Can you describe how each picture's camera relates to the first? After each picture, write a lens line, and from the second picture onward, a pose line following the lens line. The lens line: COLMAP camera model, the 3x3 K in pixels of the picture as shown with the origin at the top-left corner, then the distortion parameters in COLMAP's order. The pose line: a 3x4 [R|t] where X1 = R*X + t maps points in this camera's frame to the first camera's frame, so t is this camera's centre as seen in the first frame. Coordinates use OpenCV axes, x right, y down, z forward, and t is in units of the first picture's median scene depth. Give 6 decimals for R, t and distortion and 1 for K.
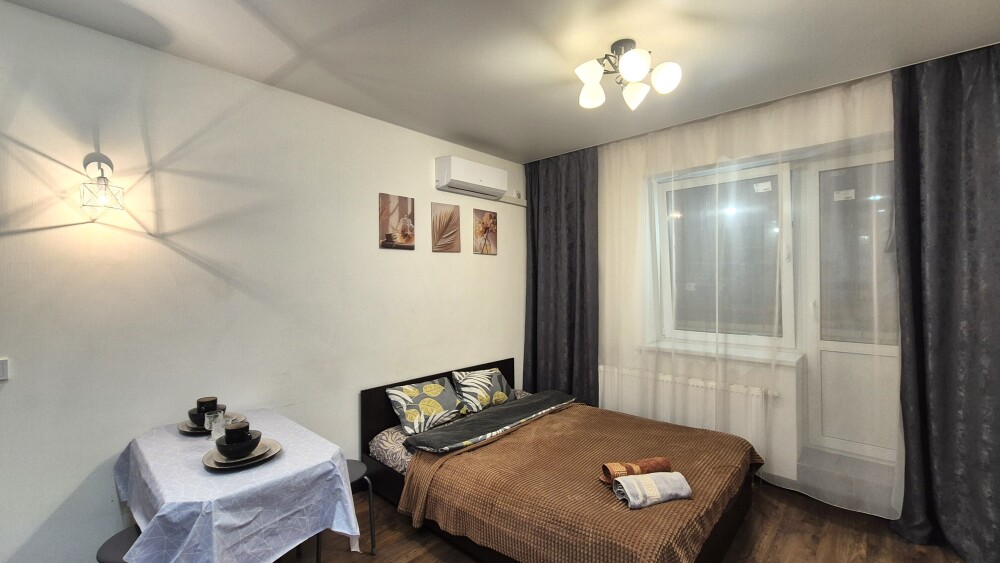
lens RADIAL K [[412.4, 0, 496.5], [0, 412.4, 279.5], [0, 0, 1]] dist [0.003180, 0.000556]
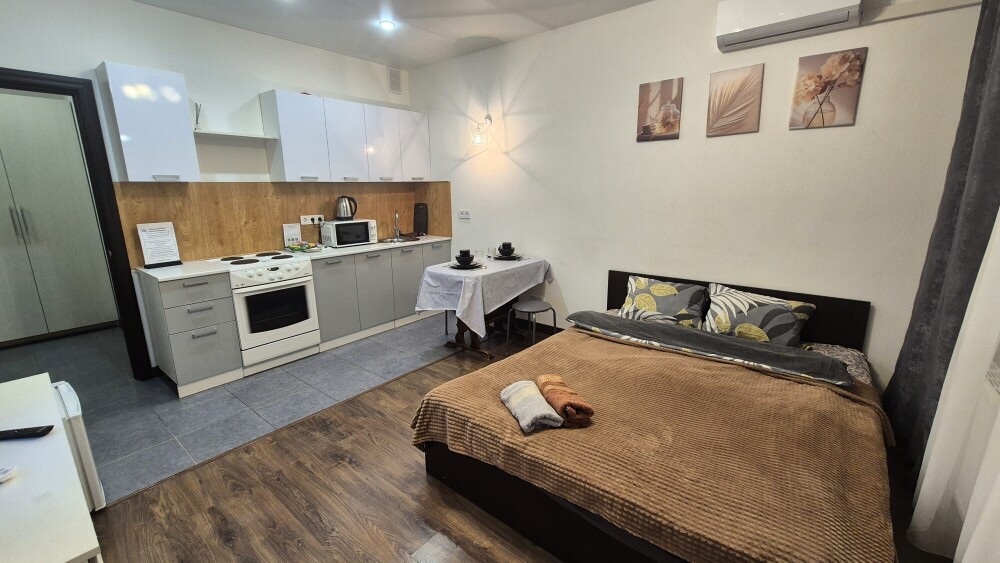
lens RADIAL K [[412.4, 0, 502.1], [0, 412.4, 279.2], [0, 0, 1]] dist [0.003180, 0.000556]
pose [[0.073037, 0.224308, -0.971778, 0.778617], [0.015222, 0.974016, 0.225968, 0.019692], [0.997213, -0.031296, 0.067725, 0.580932]]
